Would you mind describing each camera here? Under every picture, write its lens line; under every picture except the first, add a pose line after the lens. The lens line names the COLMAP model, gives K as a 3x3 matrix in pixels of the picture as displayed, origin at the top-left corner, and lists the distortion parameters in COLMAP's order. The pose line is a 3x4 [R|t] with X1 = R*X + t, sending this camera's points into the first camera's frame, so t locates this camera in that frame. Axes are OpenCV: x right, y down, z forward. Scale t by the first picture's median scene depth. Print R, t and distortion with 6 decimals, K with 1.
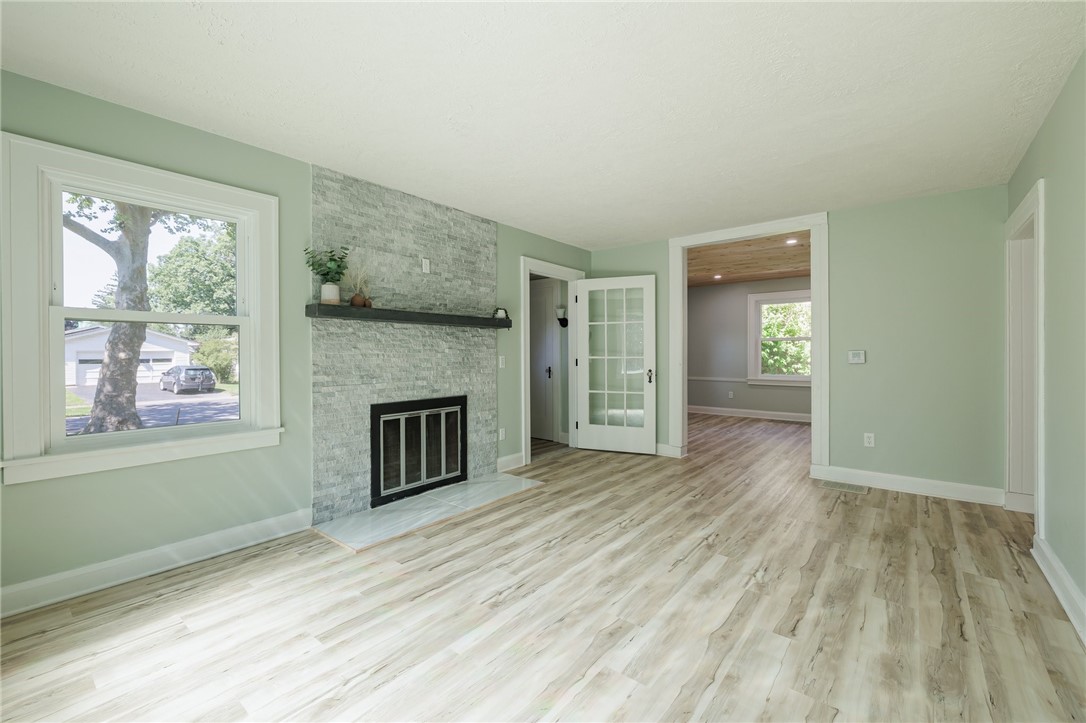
lens RADIAL K [[455.7, 0, 539.3], [0, 455.7, 356.3], [0, 0, 1]] dist [0.000803, 0.000193]
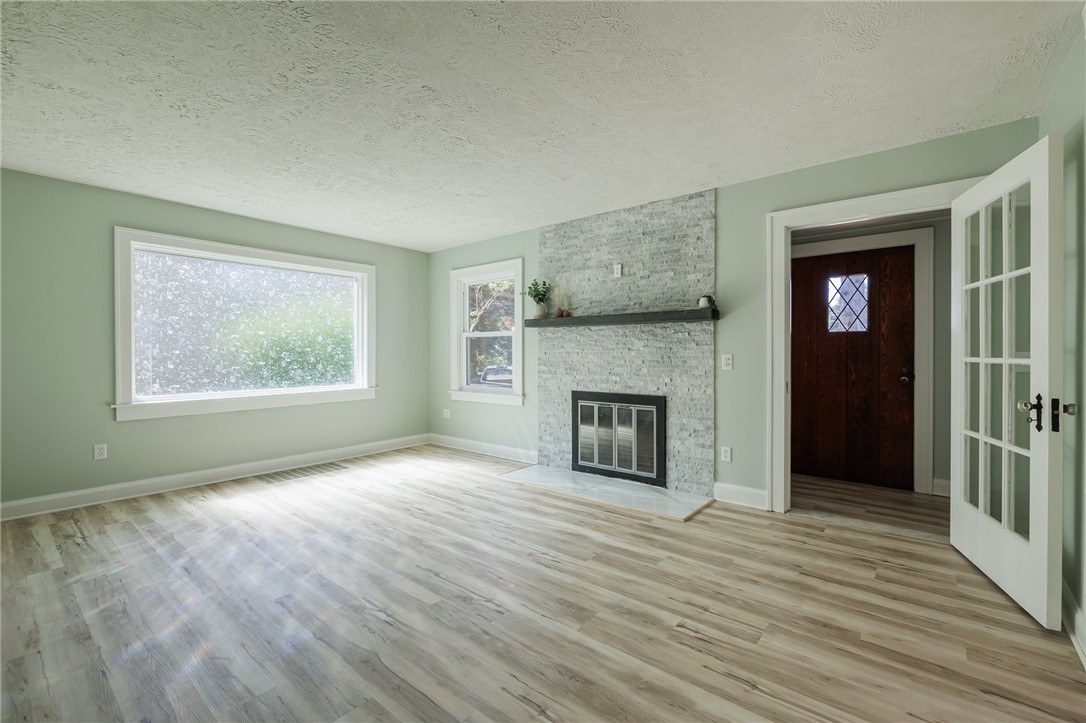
lens RADIAL K [[458.5, 0, 550.1], [0, 458.5, 353.8], [0, 0, 1]] dist [-0.000443, -0.000129]
pose [[0.013438, 0.005835, -0.999893, 0.957290], [-0.004455, 0.999973, 0.005775, -0.006809], [0.999900, 0.004377, 0.013464, 0.935152]]
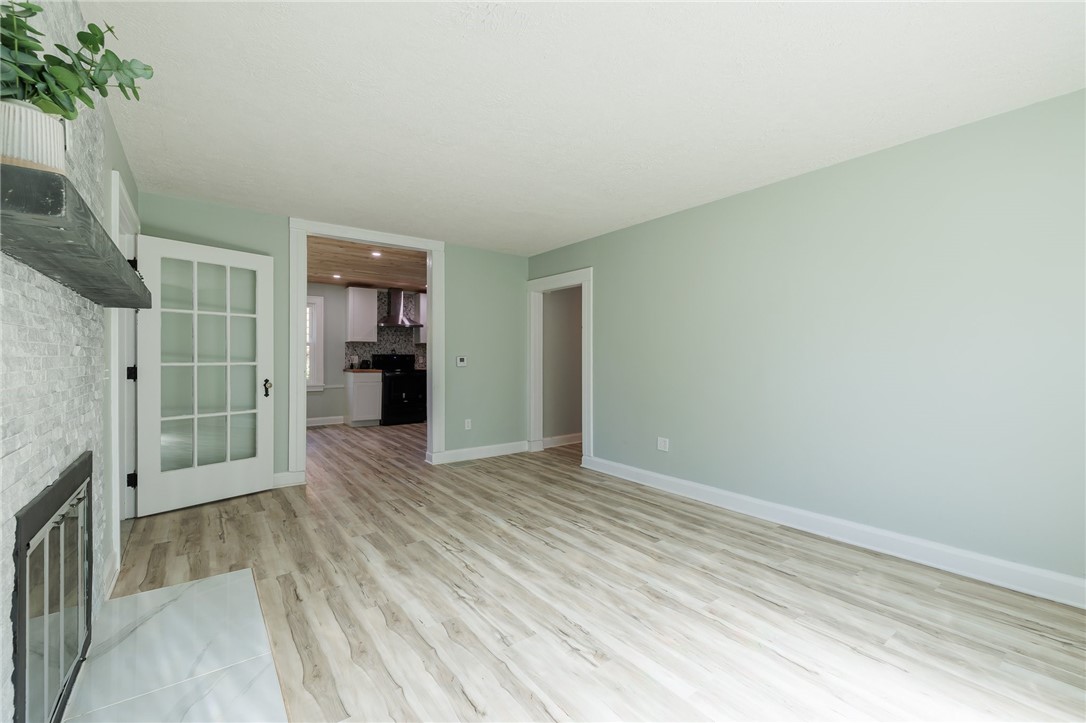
lens RADIAL K [[450.3, 0, 539.2], [0, 450.3, 360.5], [0, 0, 1]] dist [-0.001123, 0.000032]
pose [[0.247254, -0.003853, 0.968943, -0.595566], [0.004414, 0.999986, 0.002850, -0.007096], [-0.968941, 0.003572, 0.247267, 0.570082]]
